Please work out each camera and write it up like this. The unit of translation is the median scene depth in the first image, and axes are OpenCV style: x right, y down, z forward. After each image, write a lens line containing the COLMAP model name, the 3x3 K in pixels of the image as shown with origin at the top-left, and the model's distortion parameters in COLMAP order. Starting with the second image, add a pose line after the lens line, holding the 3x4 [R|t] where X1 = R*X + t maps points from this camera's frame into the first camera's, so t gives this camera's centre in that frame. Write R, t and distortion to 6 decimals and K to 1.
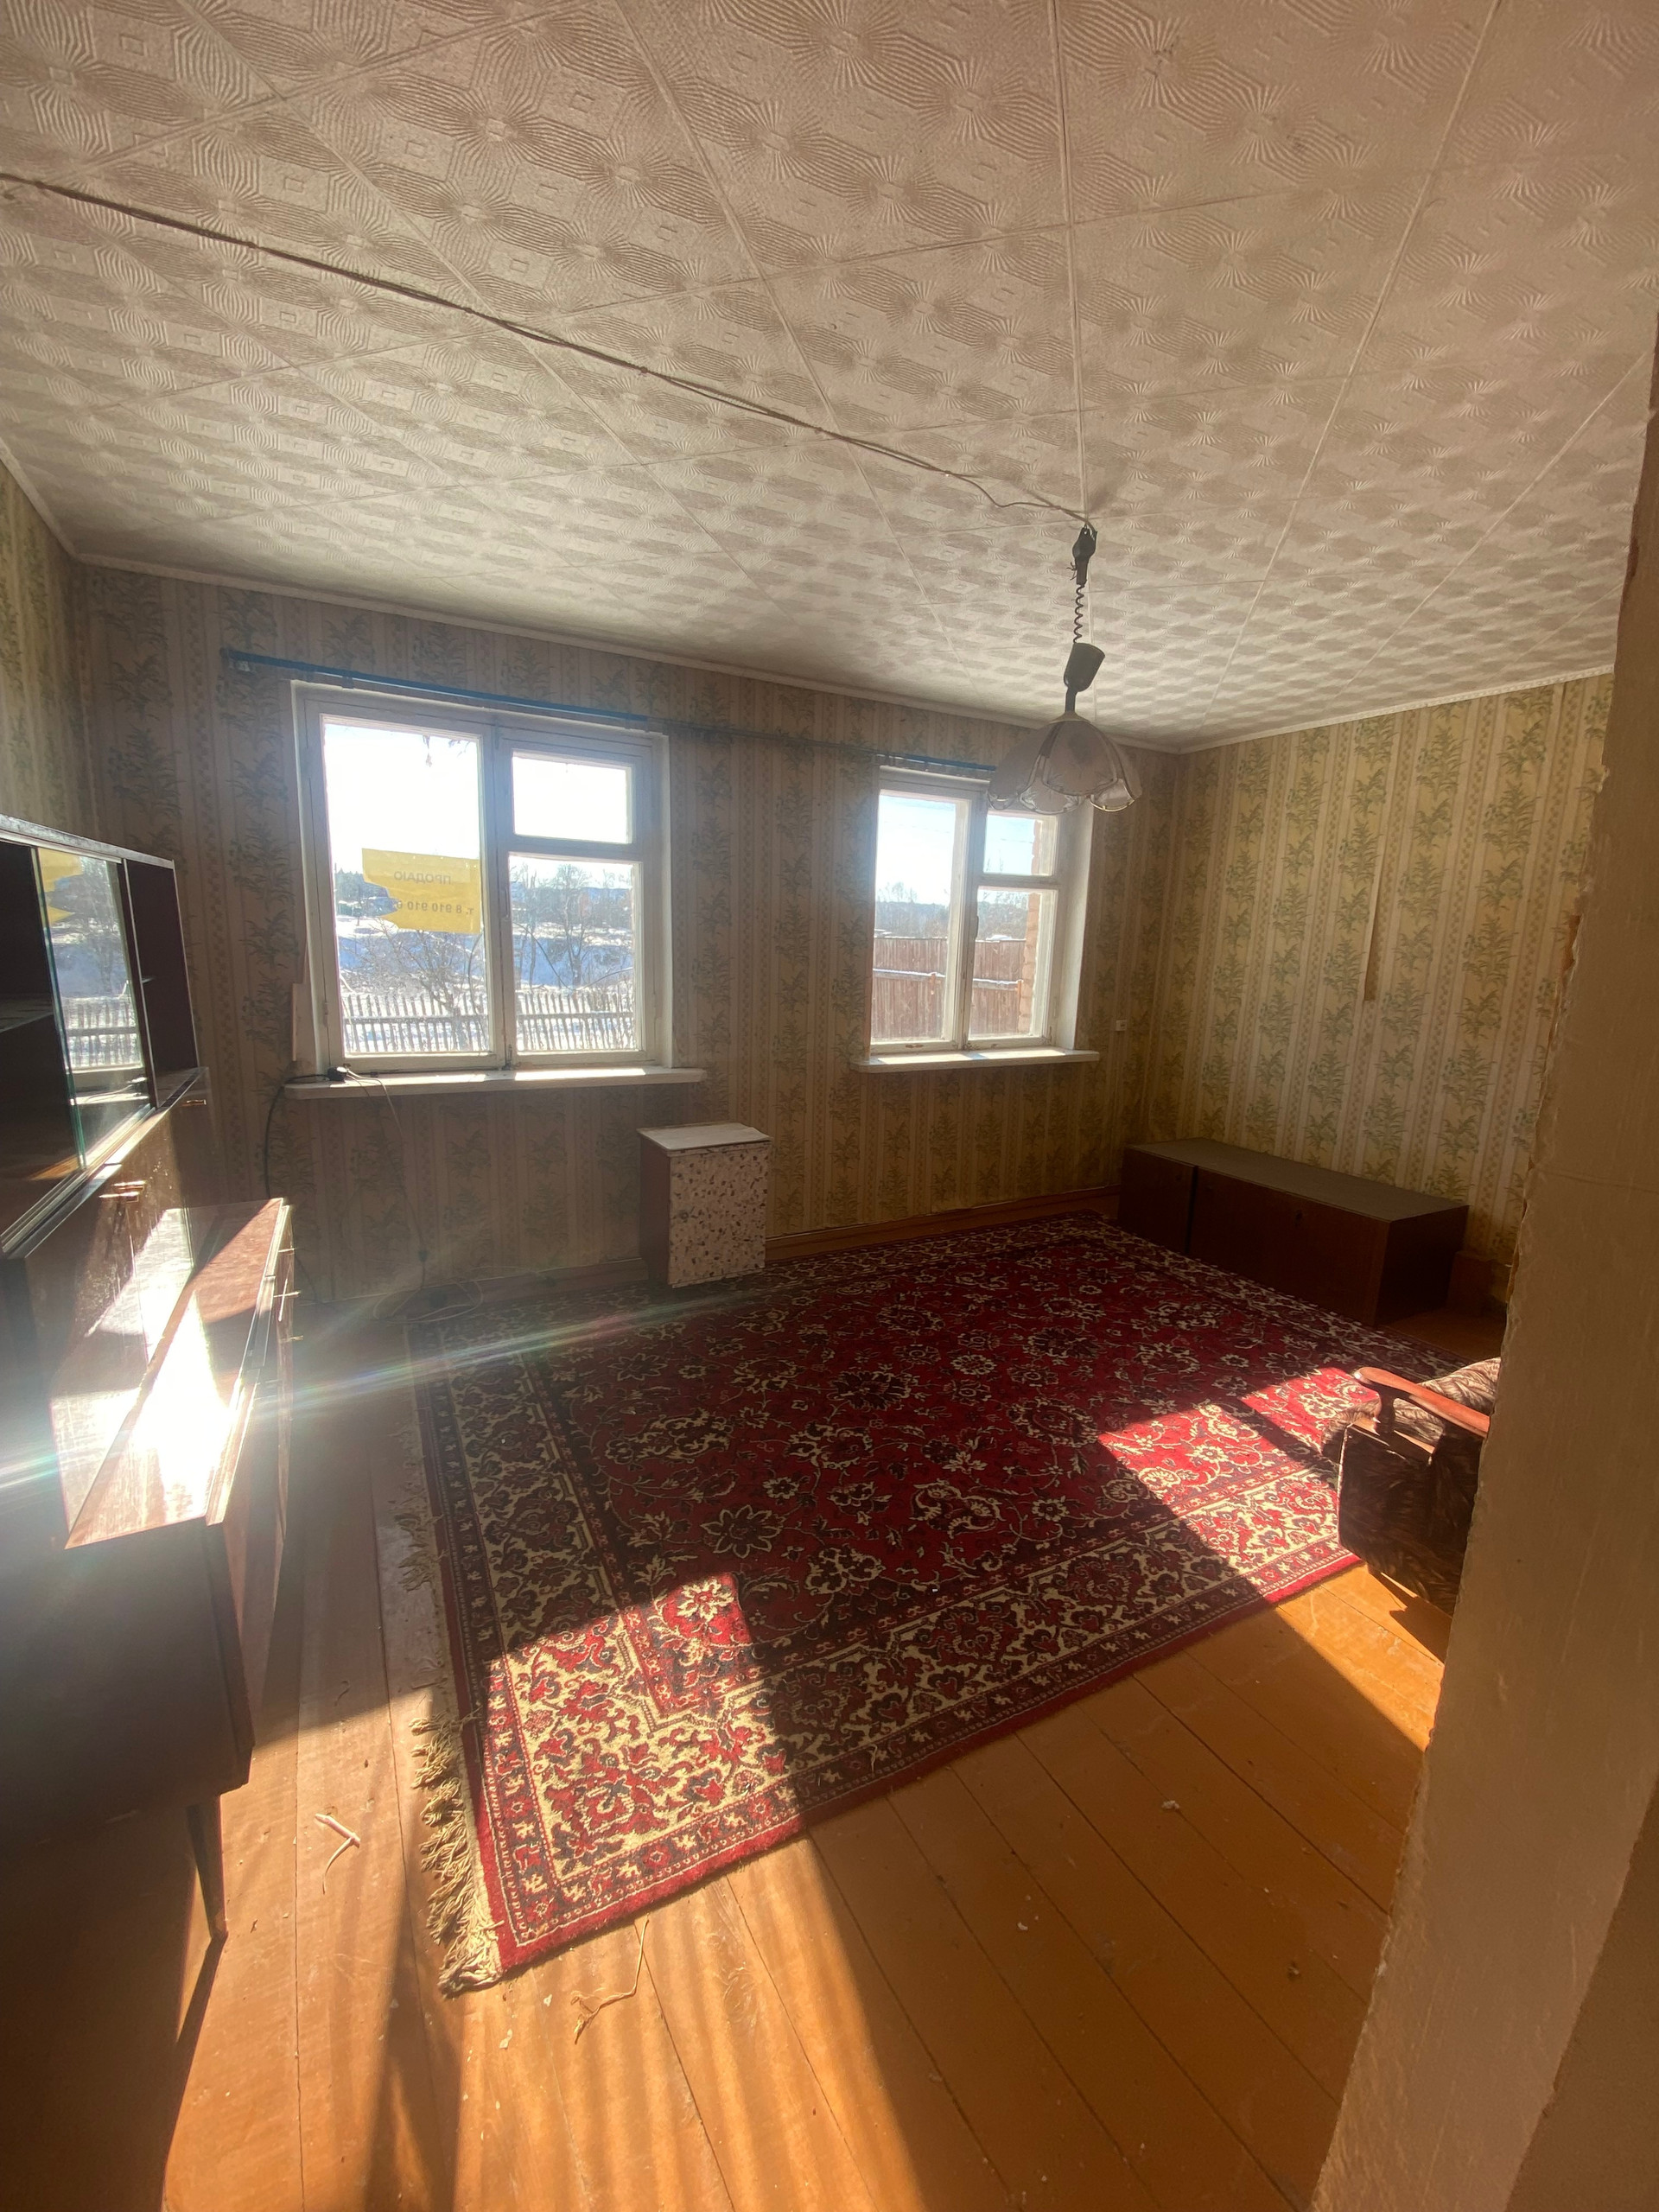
lens RADIAL K [[891.5, 0, 829.5], [0, 891.5, 1106.0], [0, 0, 1]] dist [0.017130, -0.018693]
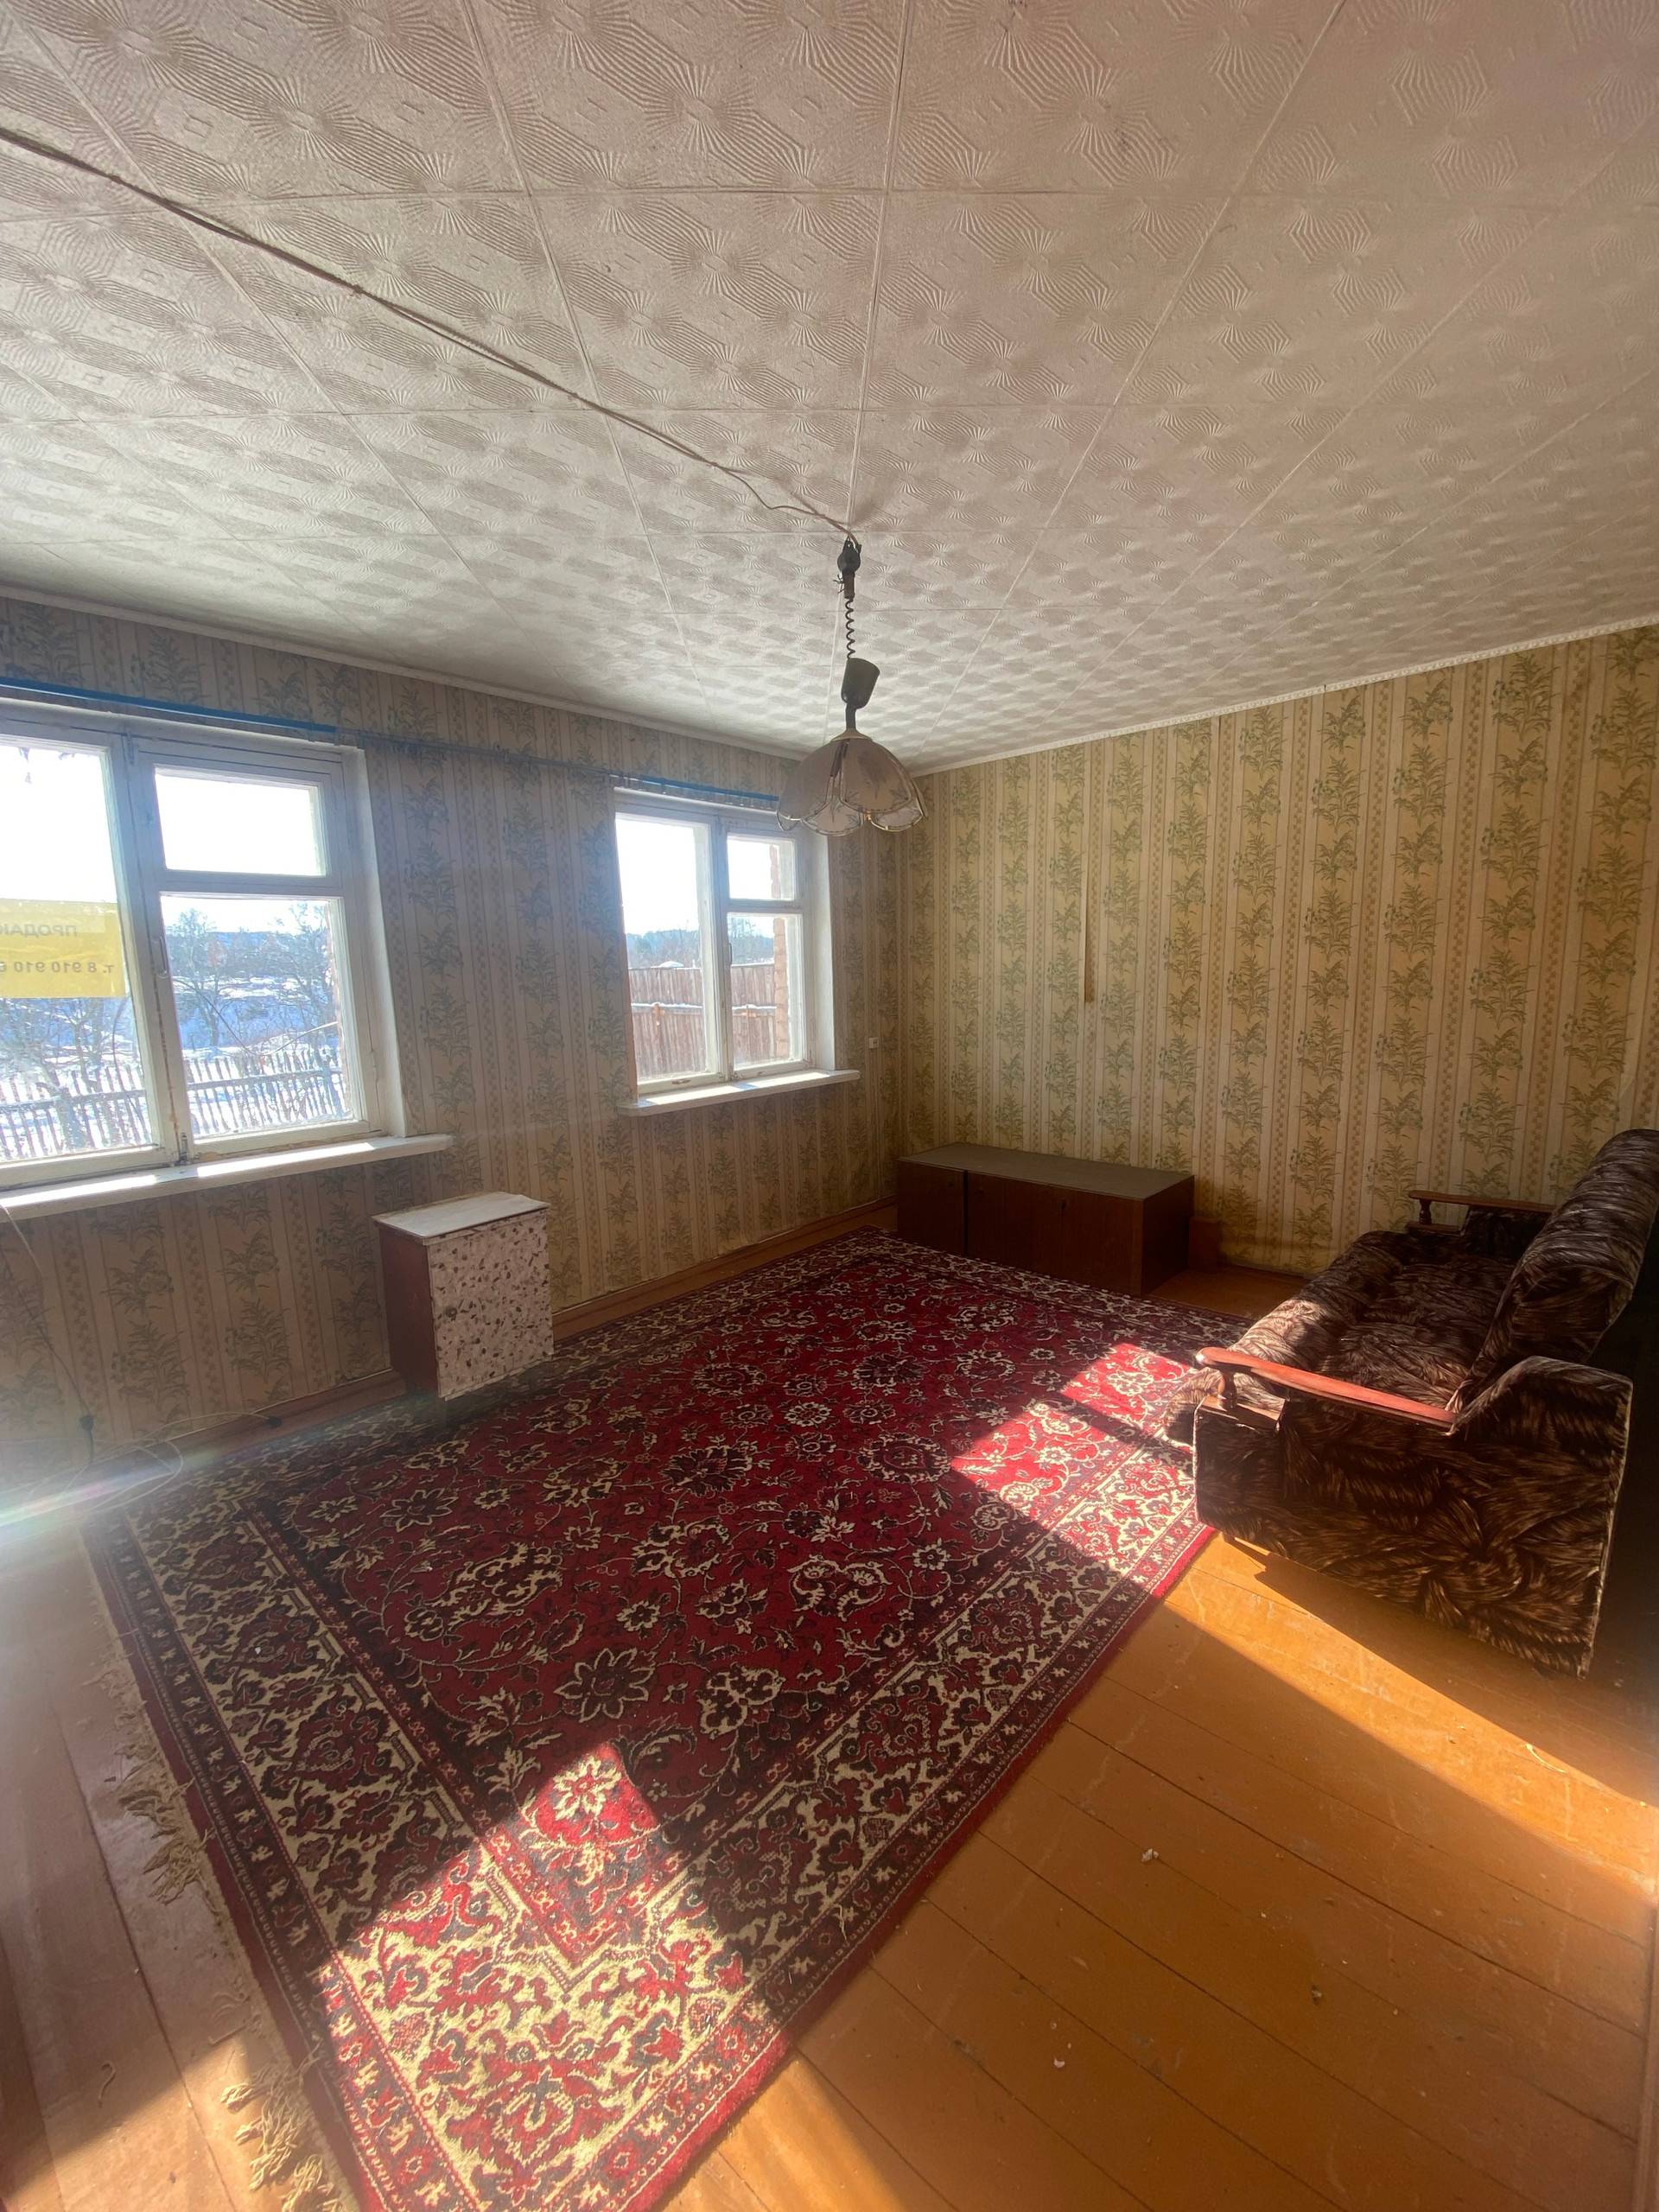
lens RADIAL K [[891.5, 0, 829.5], [0, 891.5, 1106.0], [0, 0, 1]] dist [0.017130, -0.018693]
pose [[0.944334, -0.107784, 0.310831, -0.102898], [0.116767, 0.993105, -0.010379, -0.028780], [-0.307569, 0.046096, 0.950409, 0.111670]]
